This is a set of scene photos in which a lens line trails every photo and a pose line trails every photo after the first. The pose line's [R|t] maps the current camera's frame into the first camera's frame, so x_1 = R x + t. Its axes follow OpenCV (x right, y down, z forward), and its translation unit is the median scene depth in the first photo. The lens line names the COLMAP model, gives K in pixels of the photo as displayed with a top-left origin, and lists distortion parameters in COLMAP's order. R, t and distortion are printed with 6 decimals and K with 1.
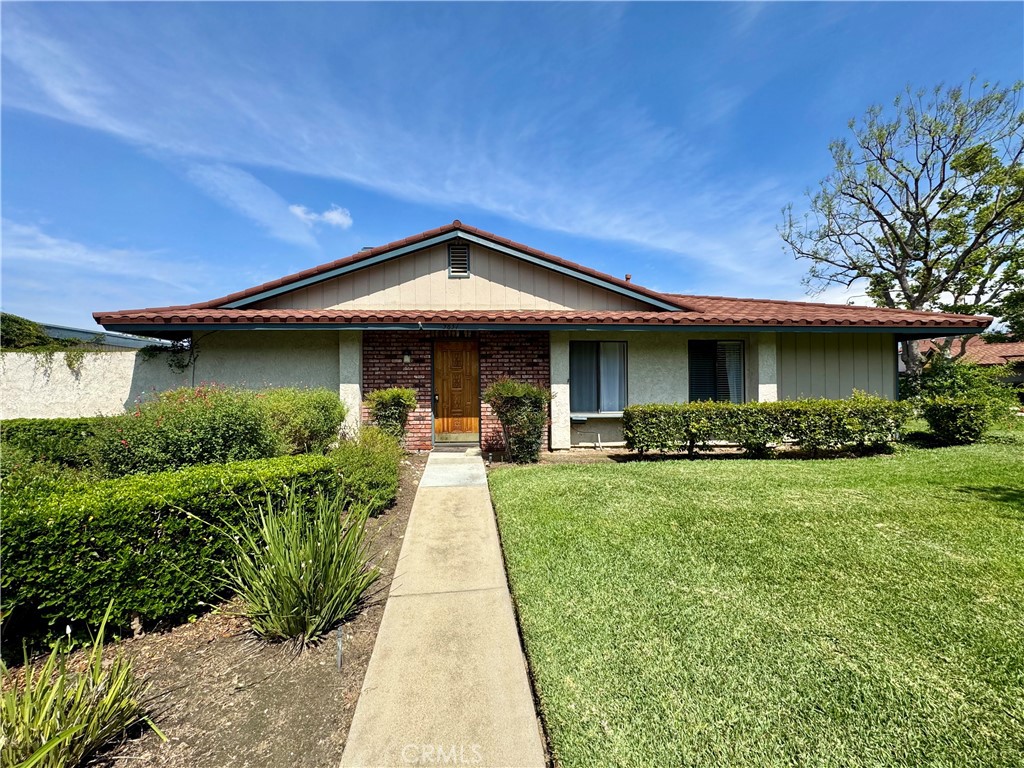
lens RADIAL K [[407.9, 0, 506.6], [0, 407.9, 390.9], [0, 0, 1]] dist [-0.003282, 0.000340]
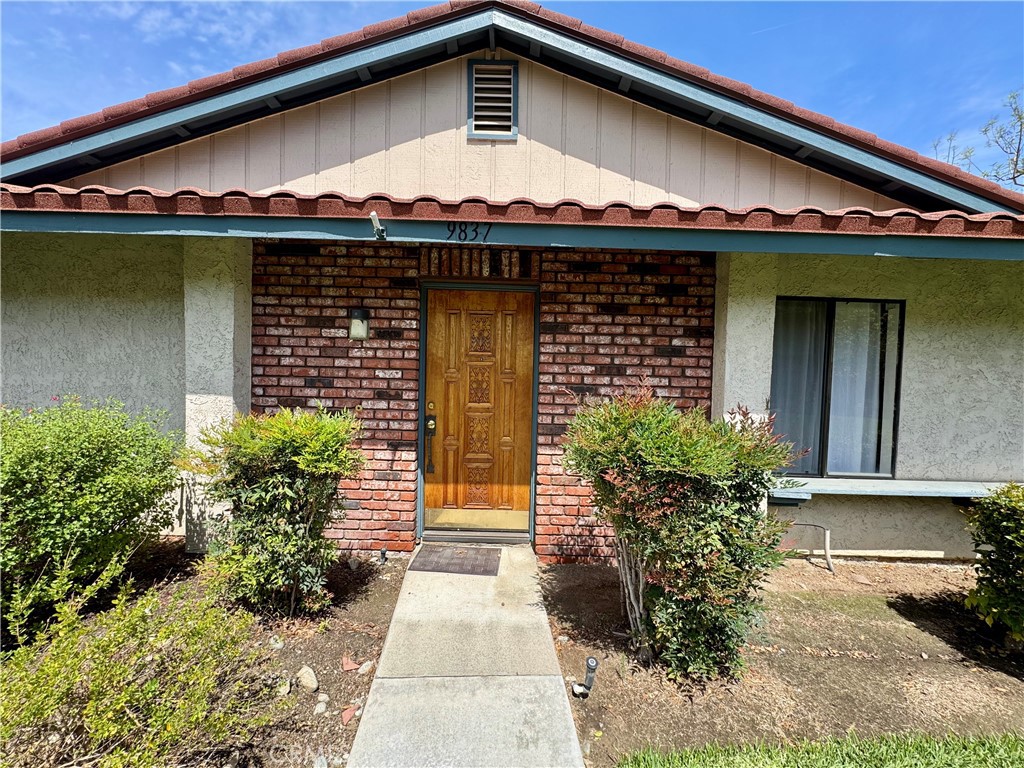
lens RADIAL K [[407.9, 0, 515.1], [0, 407.9, 385.4], [0, 0, 1]] dist [-0.003282, 0.000340]
pose [[0.999396, 0.031705, -0.014232, -0.082033], [-0.031234, 0.998995, 0.032149, -0.039732], [0.015237, -0.031685, 0.999382, 0.594959]]
